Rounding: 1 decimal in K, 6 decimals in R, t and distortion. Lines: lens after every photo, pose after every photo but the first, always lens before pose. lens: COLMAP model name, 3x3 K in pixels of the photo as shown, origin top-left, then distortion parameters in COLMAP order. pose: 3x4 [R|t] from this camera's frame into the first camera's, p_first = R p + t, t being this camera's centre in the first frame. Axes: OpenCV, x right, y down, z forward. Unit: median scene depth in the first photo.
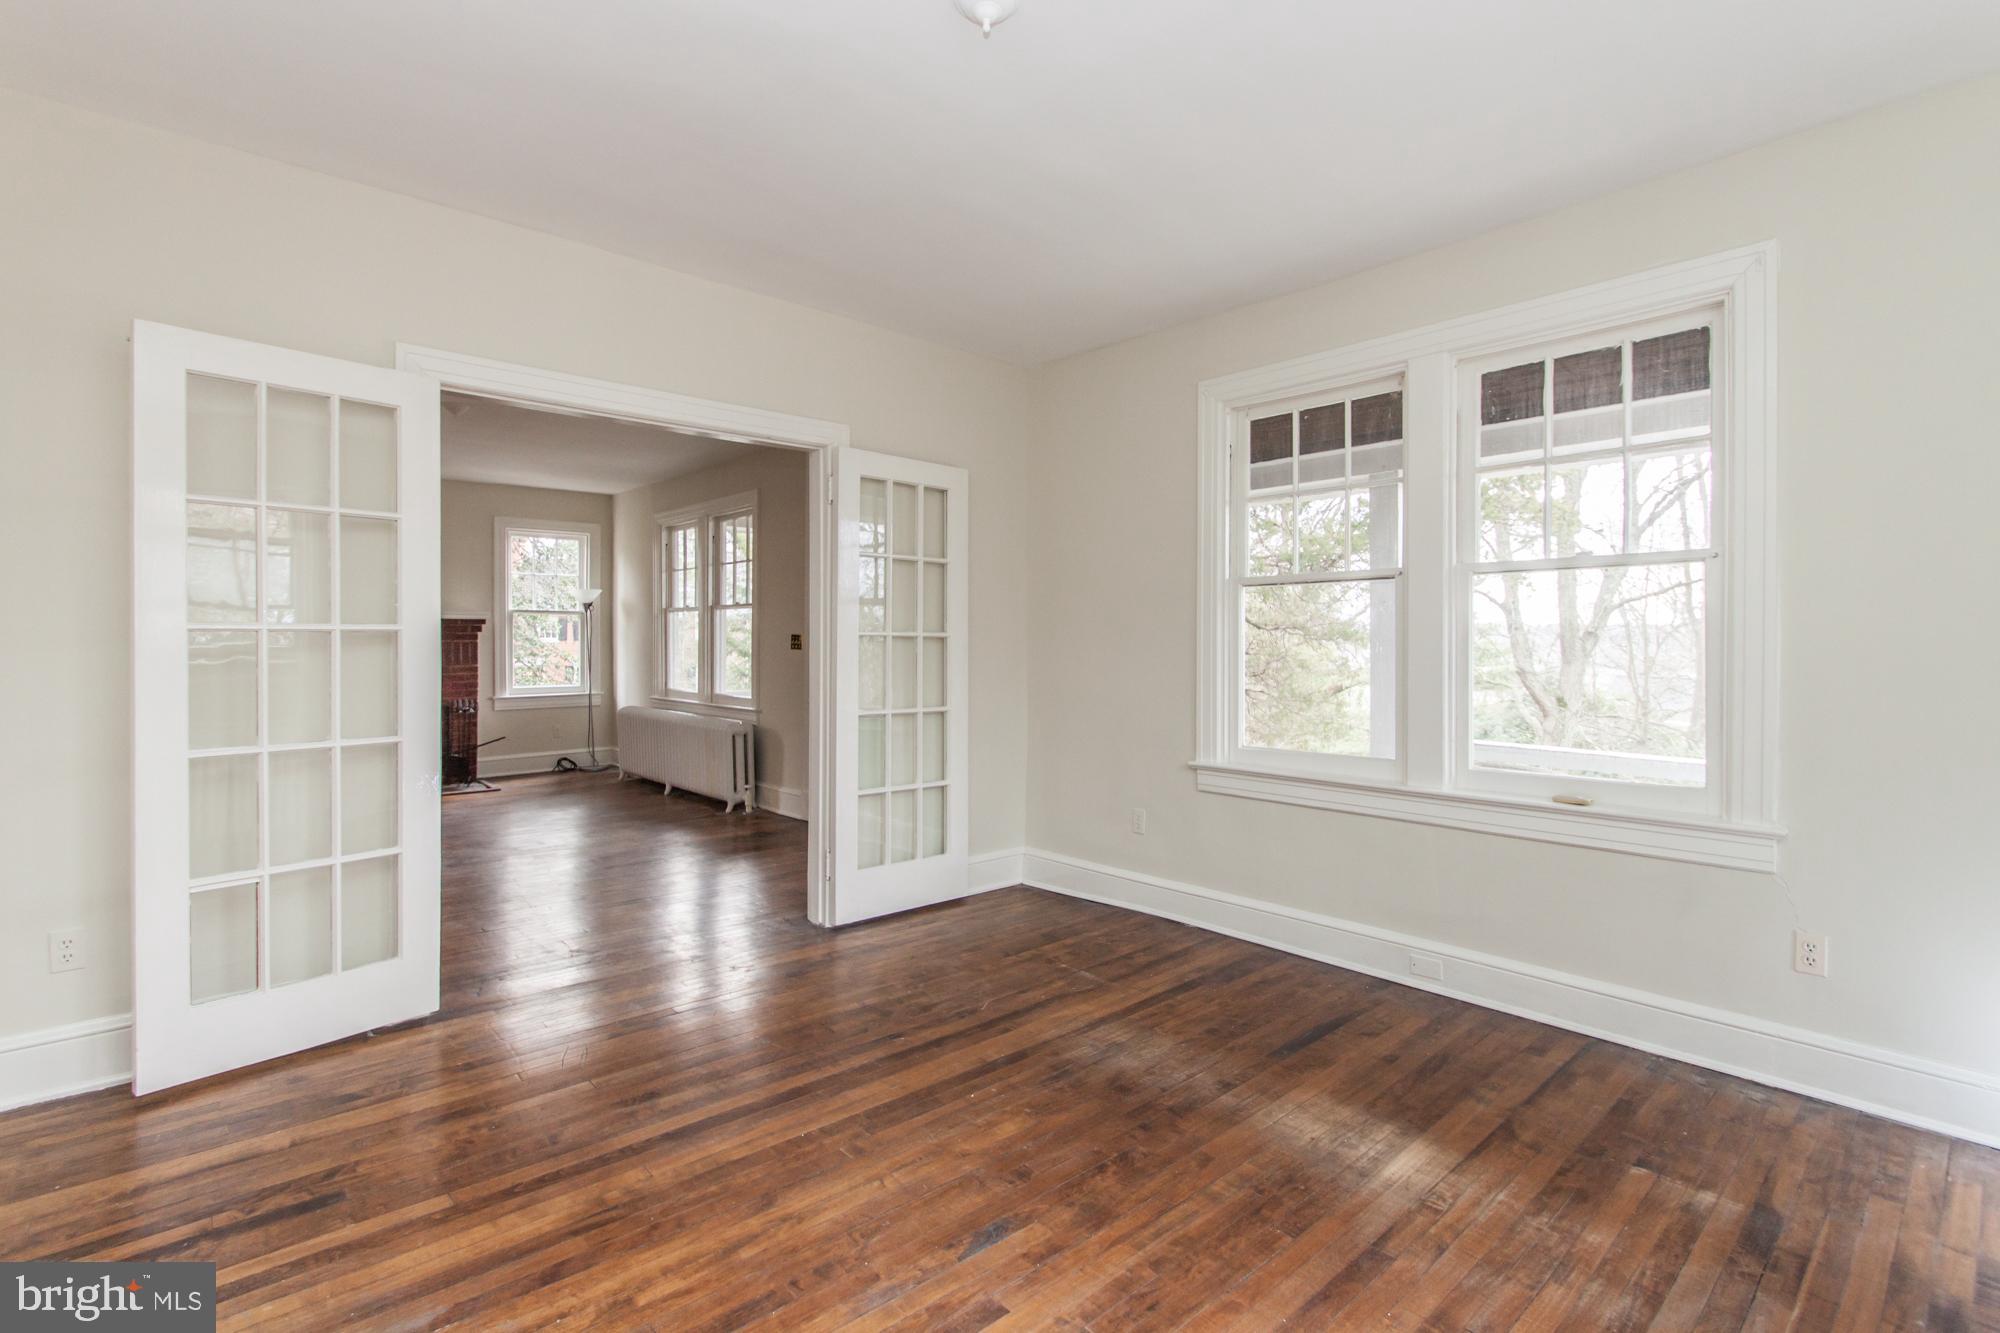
lens RADIAL K [[944.2, 0, 1000.3], [0, 944.2, 653.4], [0, 0, 1]] dist [0.004562, -0.000216]
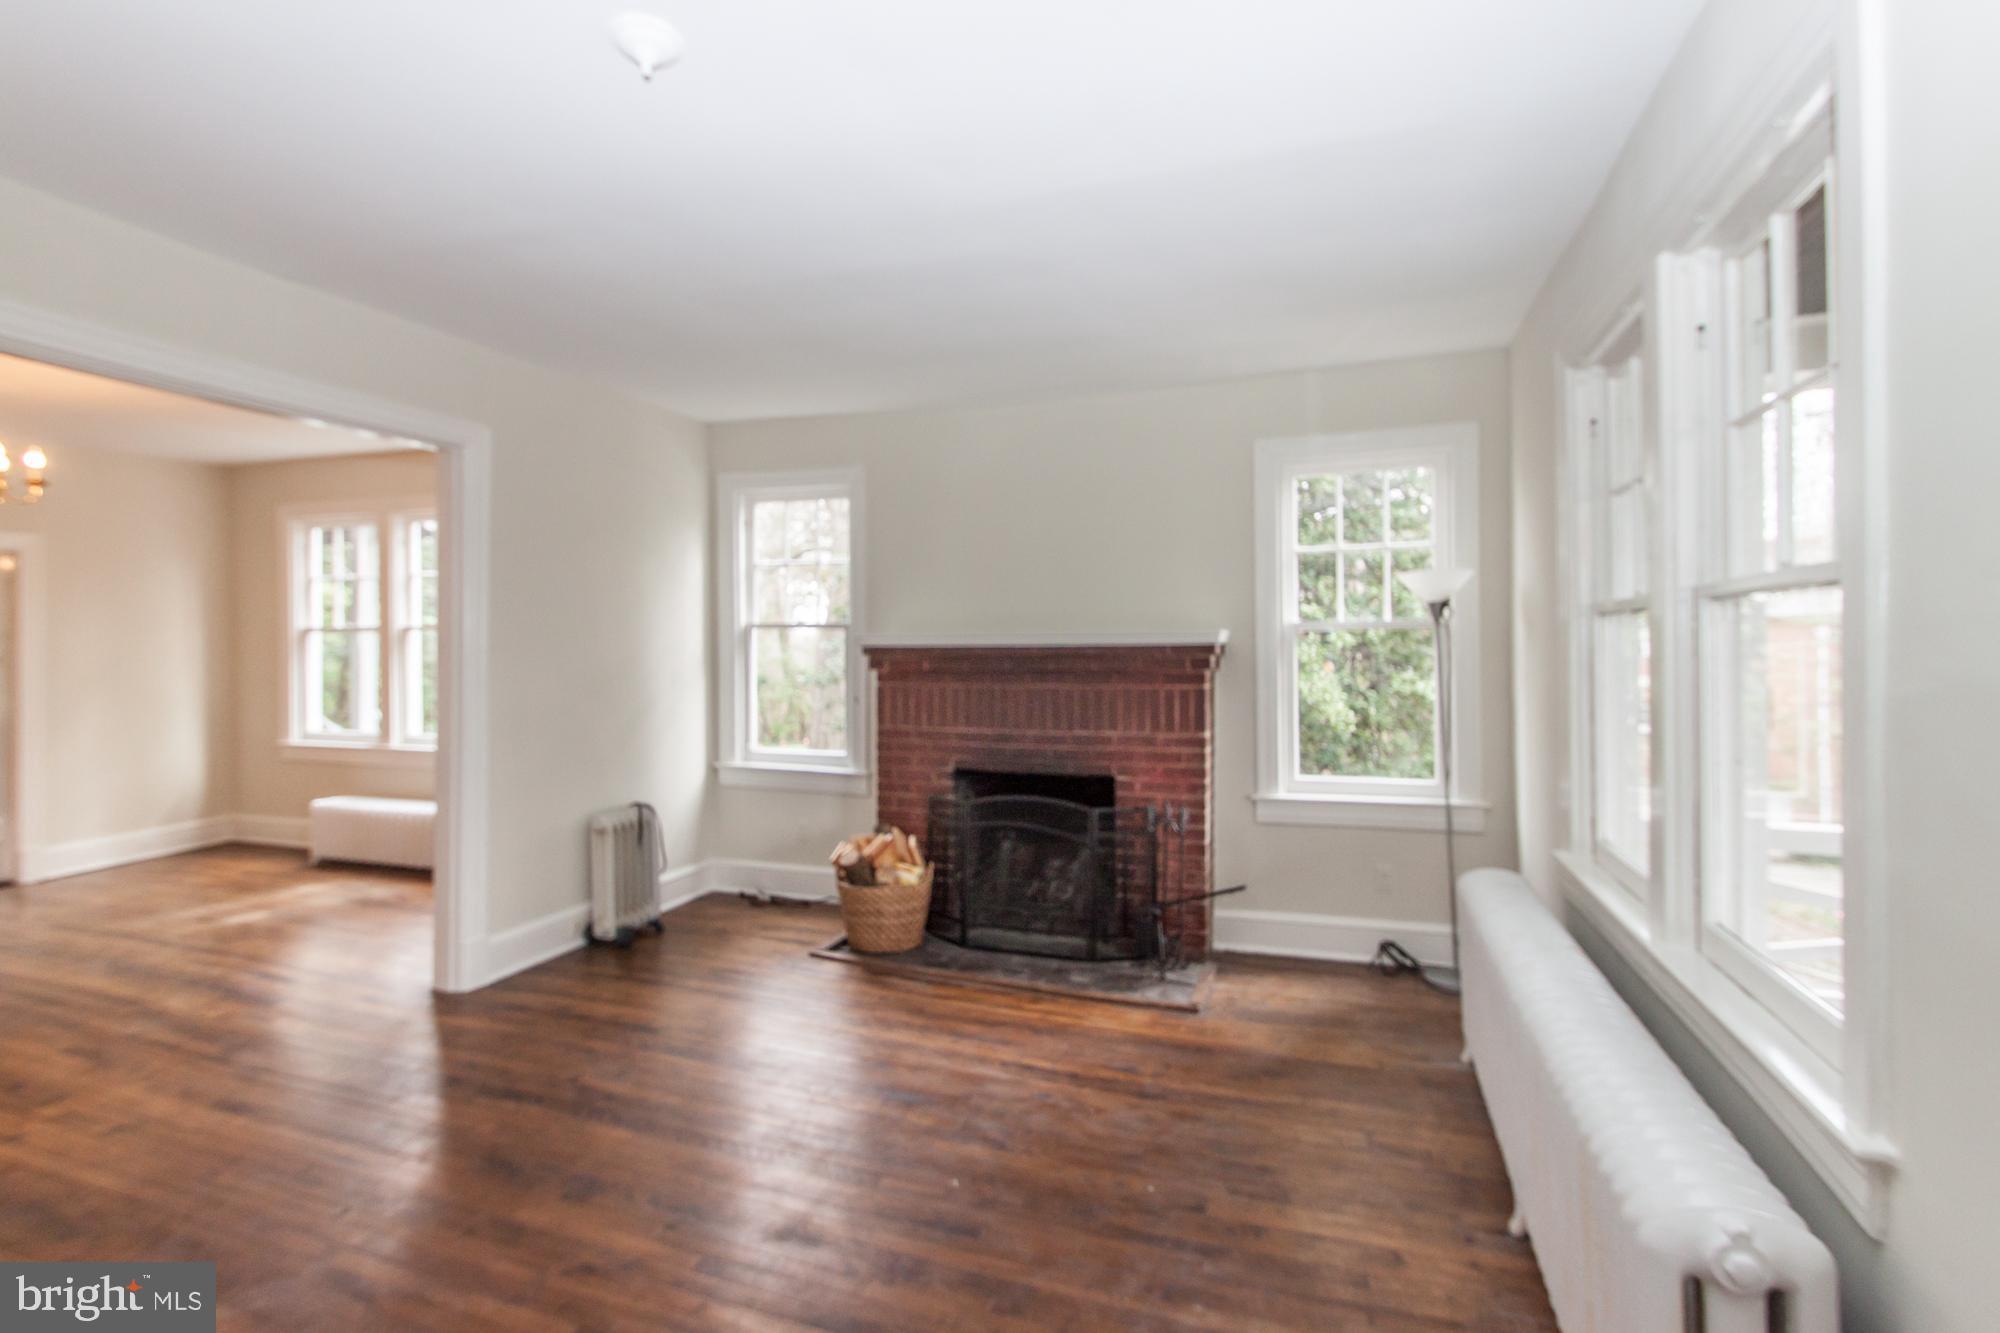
lens RADIAL K [[987.6, 0, 996.1], [0, 987.6, 641.4], [0, 0, 1]] dist [0.002292, -0.002180]
pose [[0.473390, -0.012906, -0.880759, -0.305928], [-0.004554, 0.999843, -0.017099, -0.062500], [0.880841, 0.012106, 0.473257, 1.453662]]
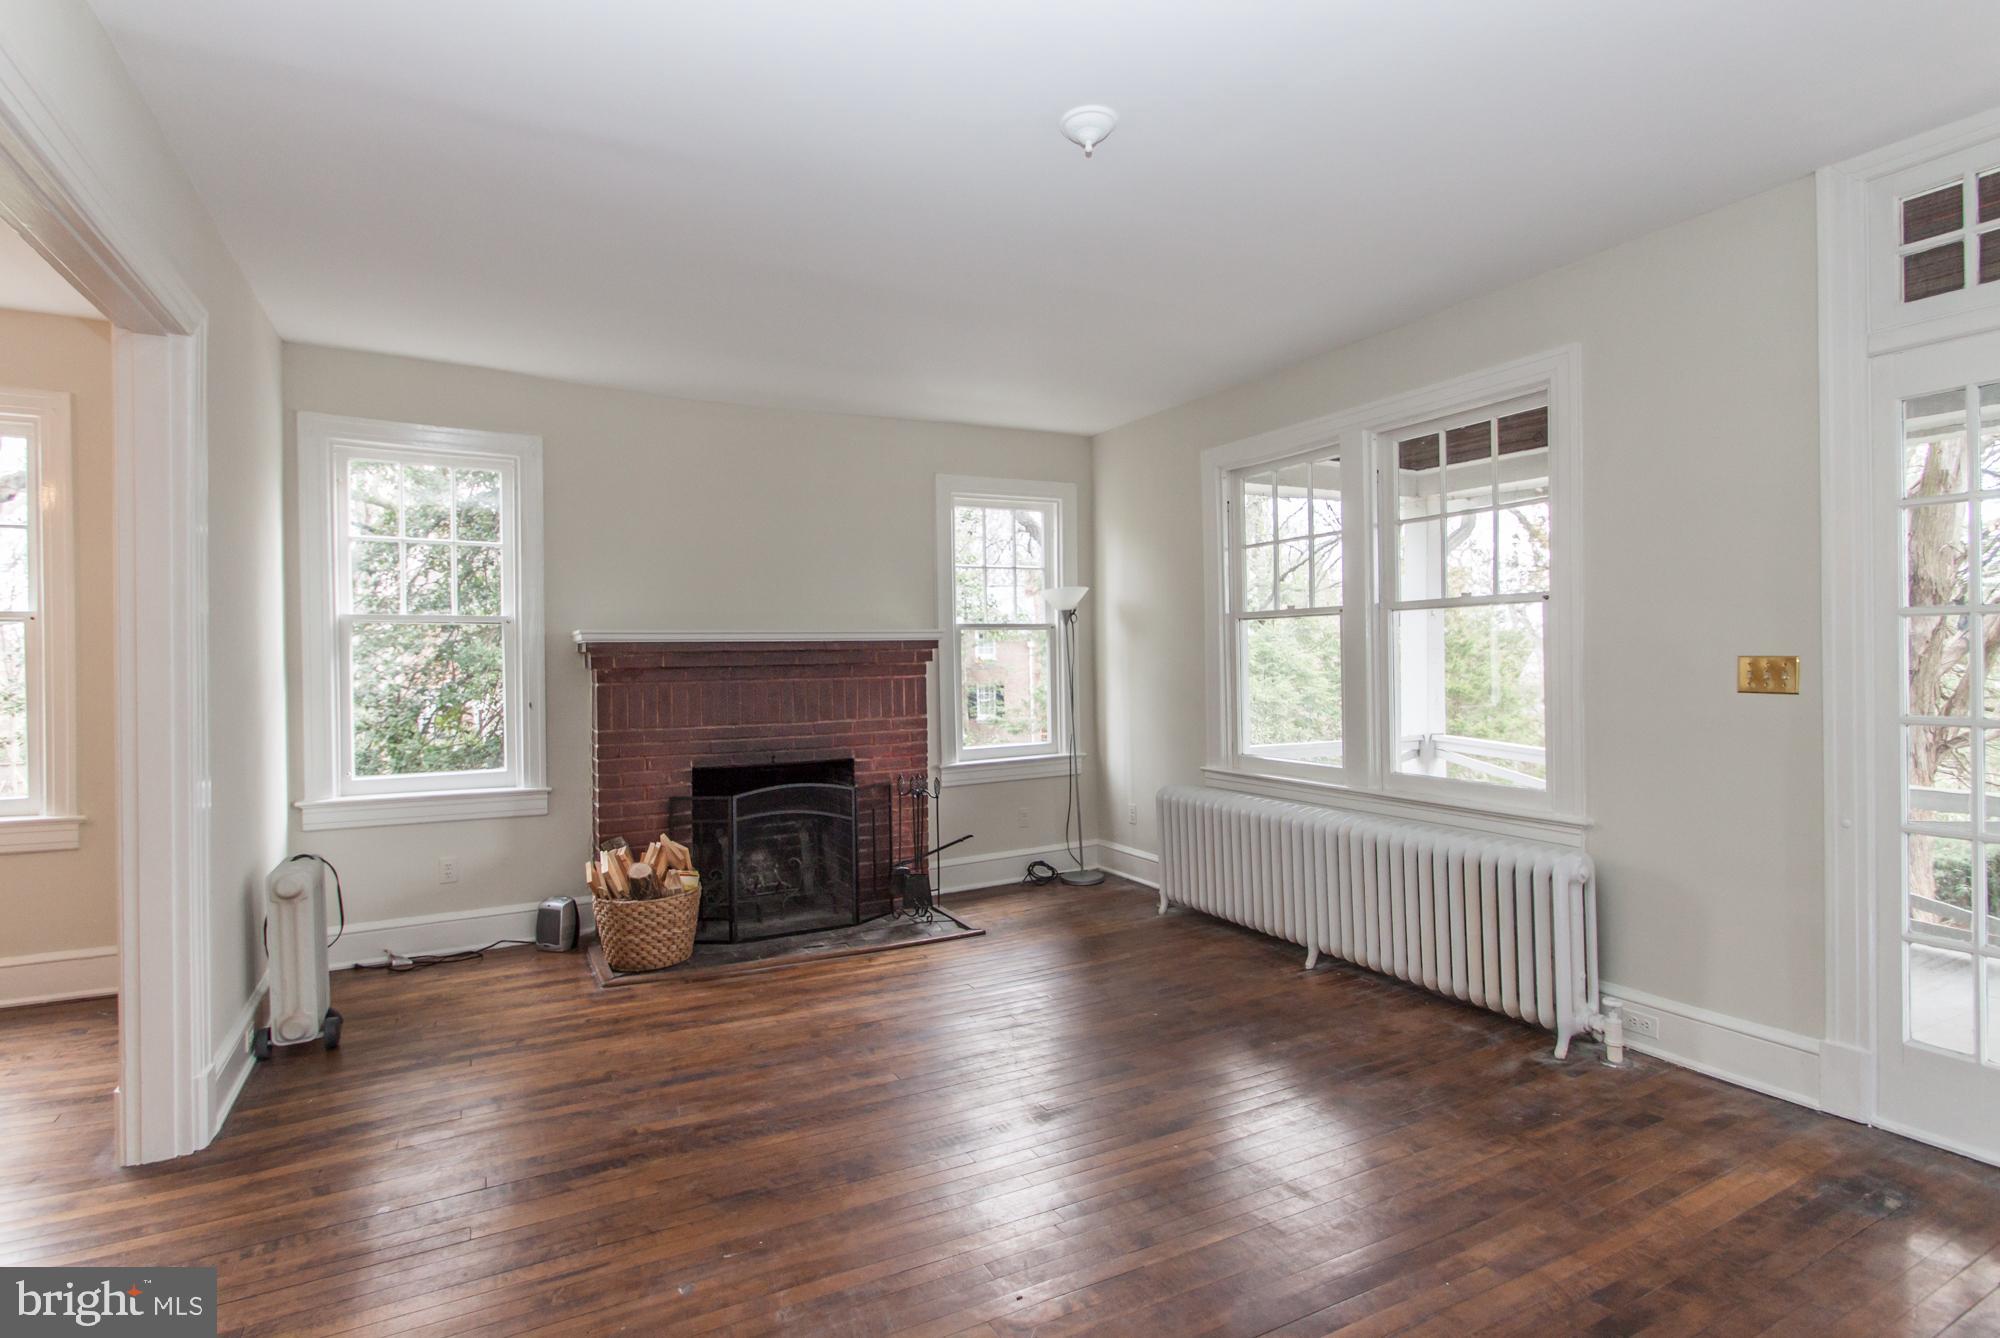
lens RADIAL K [[987.6, 0, 1009.9], [0, 987.6, 662.6], [0, 0, 1]] dist [0.002292, -0.002180]
pose [[0.972598, -0.017935, -0.231801, -0.790630], [0.016586, 0.999832, -0.007767, -0.035868], [0.231901, 0.003710, 0.972732, 0.882187]]
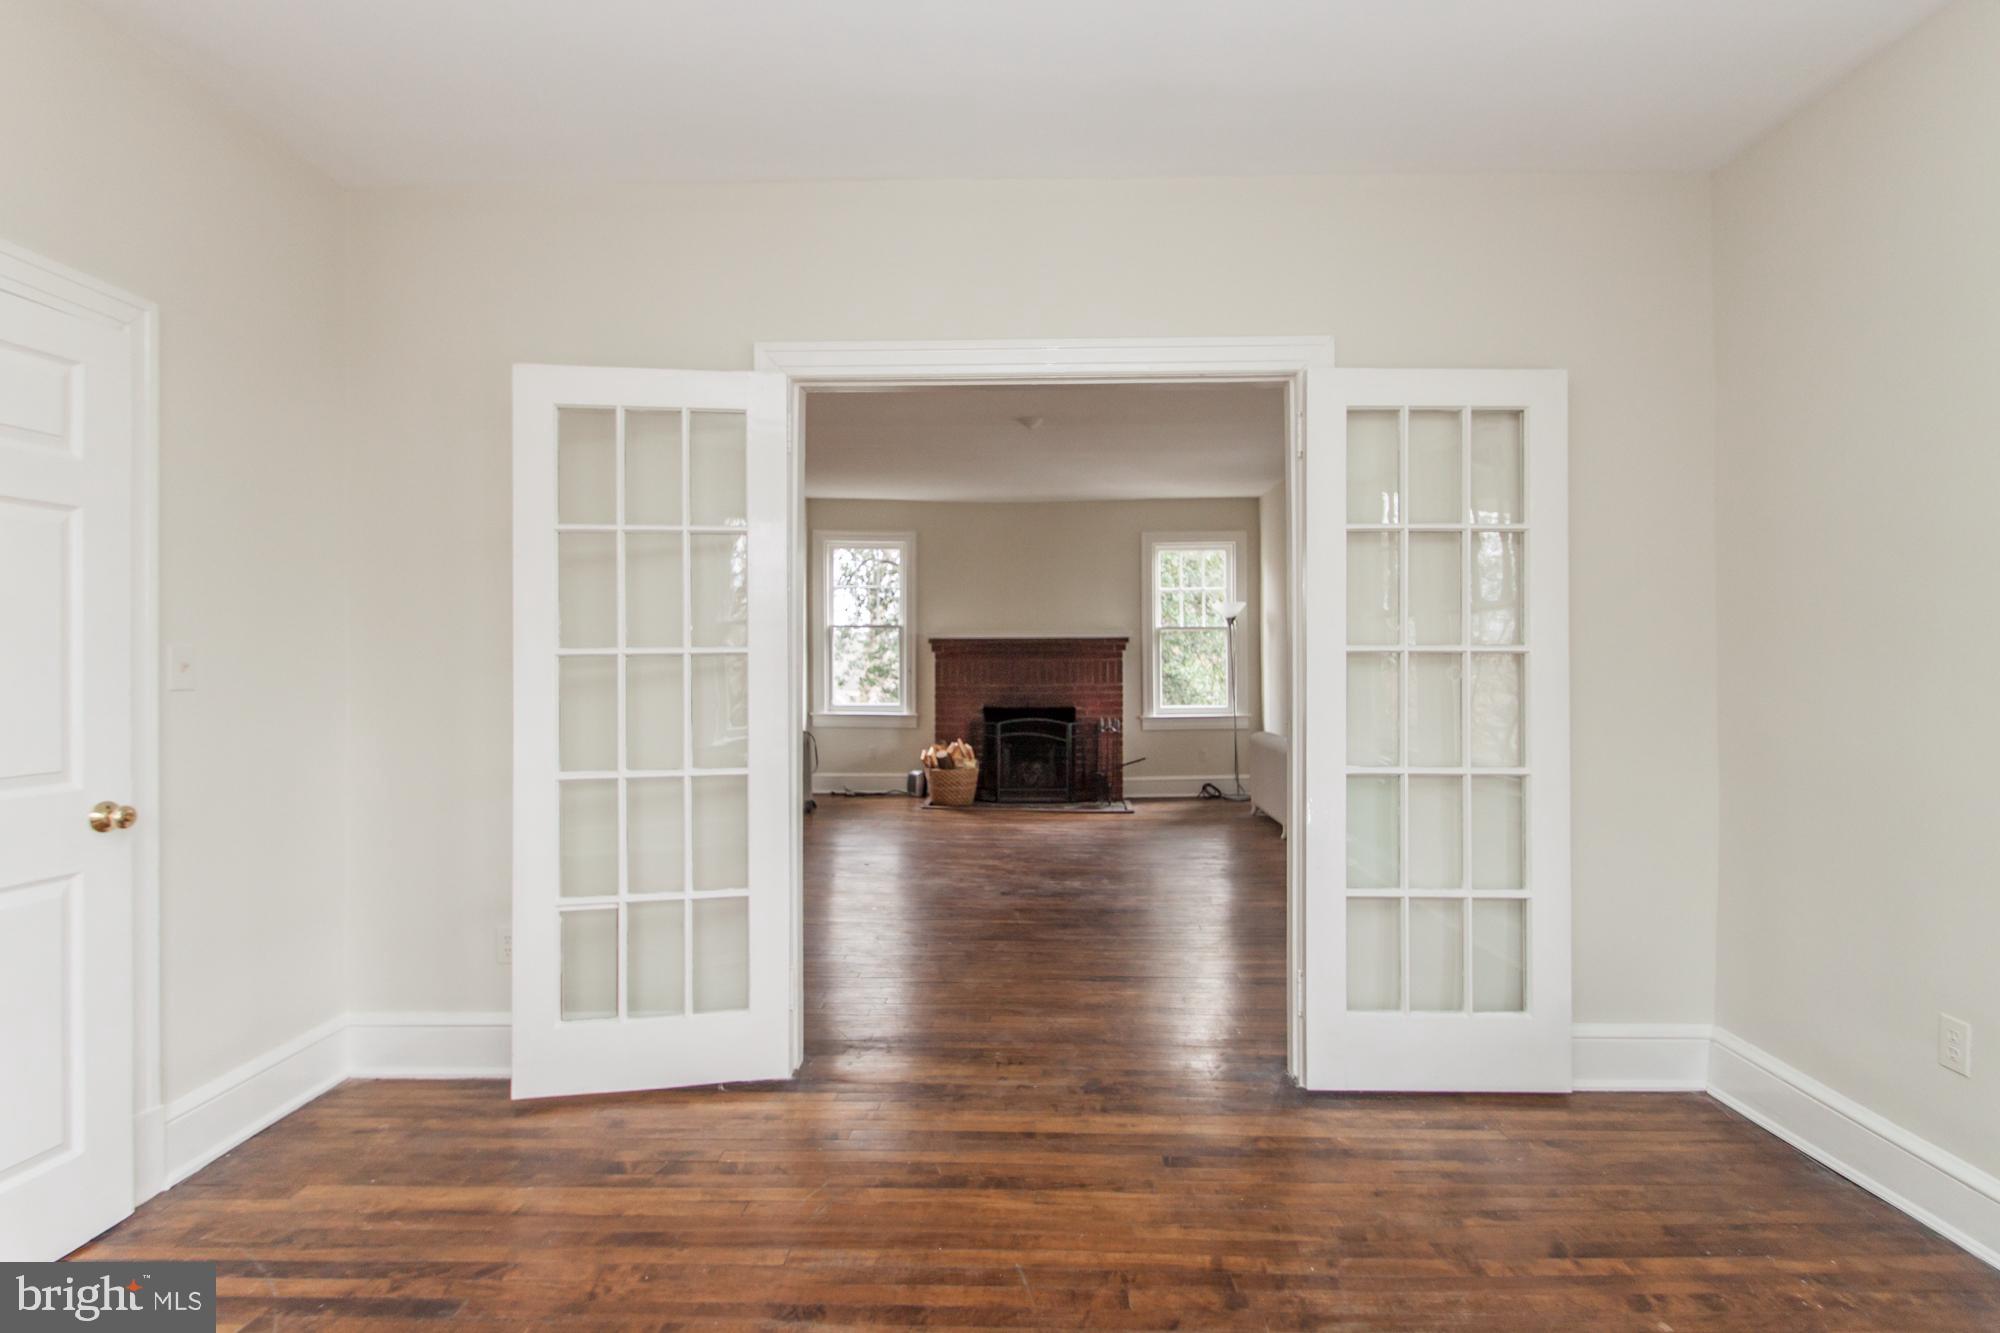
lens RADIAL K [[987.6, 0, 1008.3], [0, 987.6, 655.7], [0, 0, 1]] dist [0.002292, -0.002180]
pose [[0.727522, -0.008299, -0.686034, 0.160007], [-0.000826, 0.999916, -0.012972, -0.007886], [0.686083, 0.010004, 0.727454, 0.366497]]
